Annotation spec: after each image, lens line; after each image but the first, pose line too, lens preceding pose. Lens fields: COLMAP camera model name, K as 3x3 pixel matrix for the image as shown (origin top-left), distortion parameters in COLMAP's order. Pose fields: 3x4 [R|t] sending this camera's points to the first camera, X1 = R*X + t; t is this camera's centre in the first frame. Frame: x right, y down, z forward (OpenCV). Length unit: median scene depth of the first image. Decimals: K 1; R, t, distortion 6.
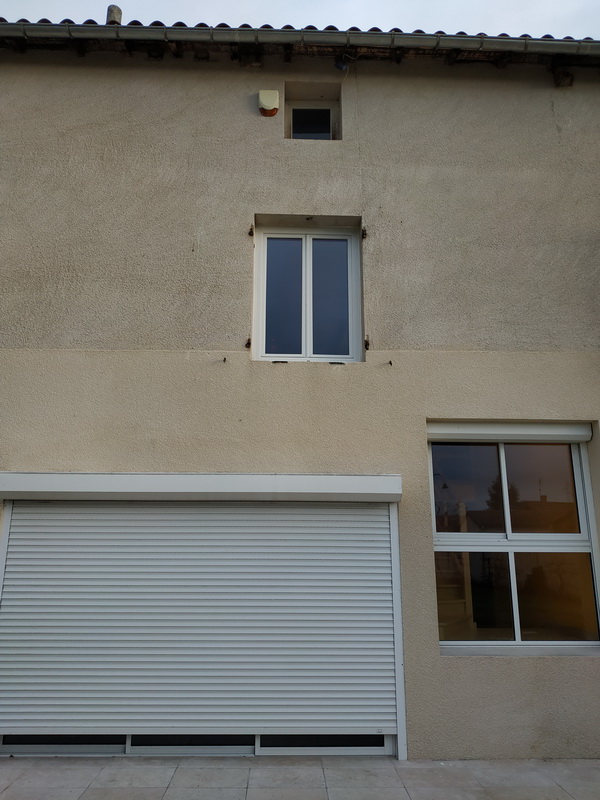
lens RADIAL K [[578.7, 0, 303.7], [0, 578.7, 405.2], [0, 0, 1]] dist [0.003729, -0.010606]
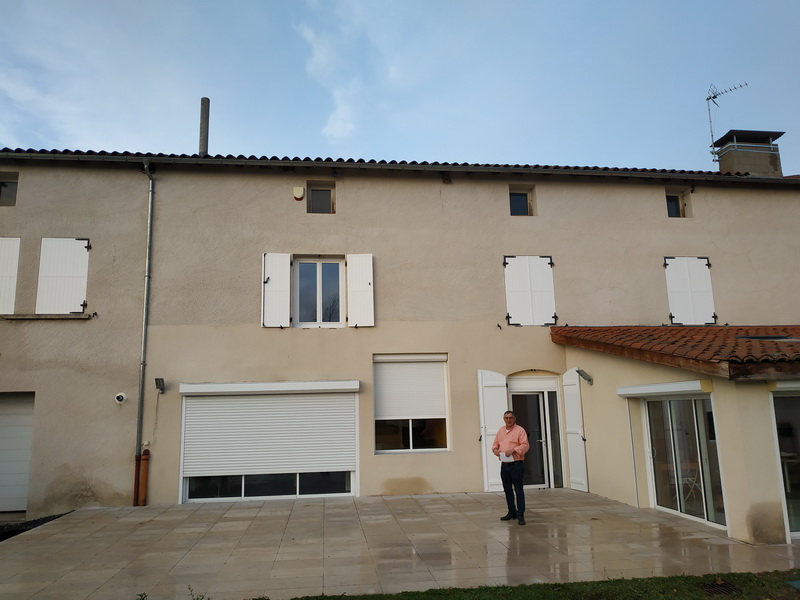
lens RADIAL K [[578.7, 0, 400.5], [0, 578.7, 305.4], [0, 0, 1]] dist [0.003729, -0.010606]
pose [[0.995768, -0.015838, 0.090532, 0.106876], [0.010731, 0.998338, 0.056621, -0.257517], [-0.091279, -0.055410, 0.994283, -1.090371]]
